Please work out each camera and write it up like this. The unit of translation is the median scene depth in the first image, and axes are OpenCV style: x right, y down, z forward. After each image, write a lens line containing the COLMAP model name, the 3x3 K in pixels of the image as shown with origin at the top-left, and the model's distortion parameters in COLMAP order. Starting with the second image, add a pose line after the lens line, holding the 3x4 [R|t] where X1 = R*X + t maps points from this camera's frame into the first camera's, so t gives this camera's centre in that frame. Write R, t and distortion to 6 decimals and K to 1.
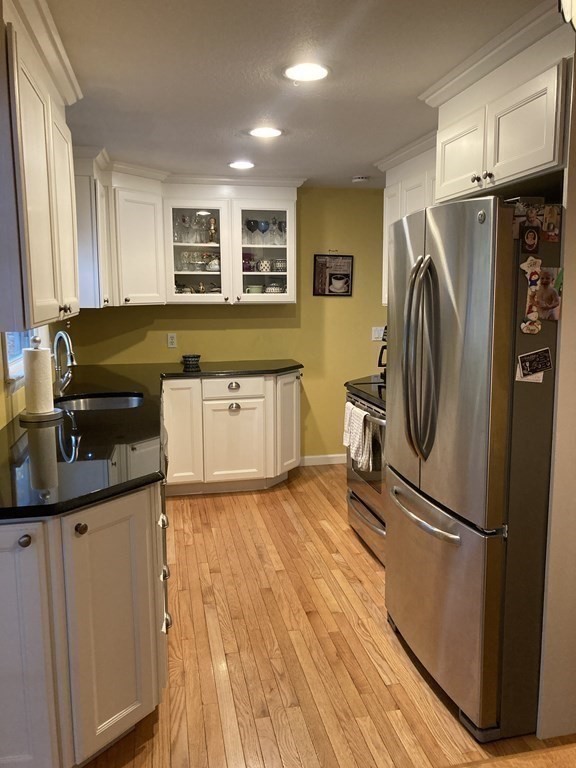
lens RADIAL K [[624.7, 0, 288.0], [0, 624.7, 384.0], [0, 0, 1]] dist [0.038723, -0.024741]
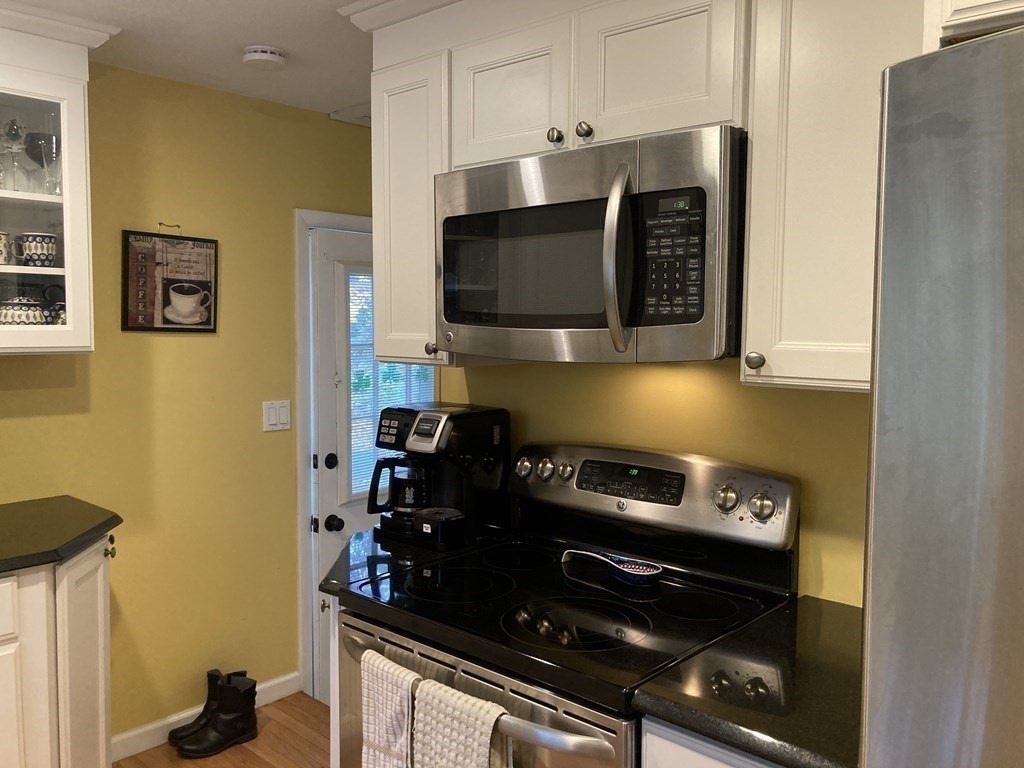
lens RADIAL K [[843.4, 0, 511.0], [0, 843.4, 368.3], [0, 0, 1]] dist [0.022703, -0.008784]
pose [[0.812193, -0.020370, 0.583033, -0.075265], [0.072974, 0.995088, -0.066890, -0.063236], [-0.578807, 0.096874, 0.809690, 0.419911]]
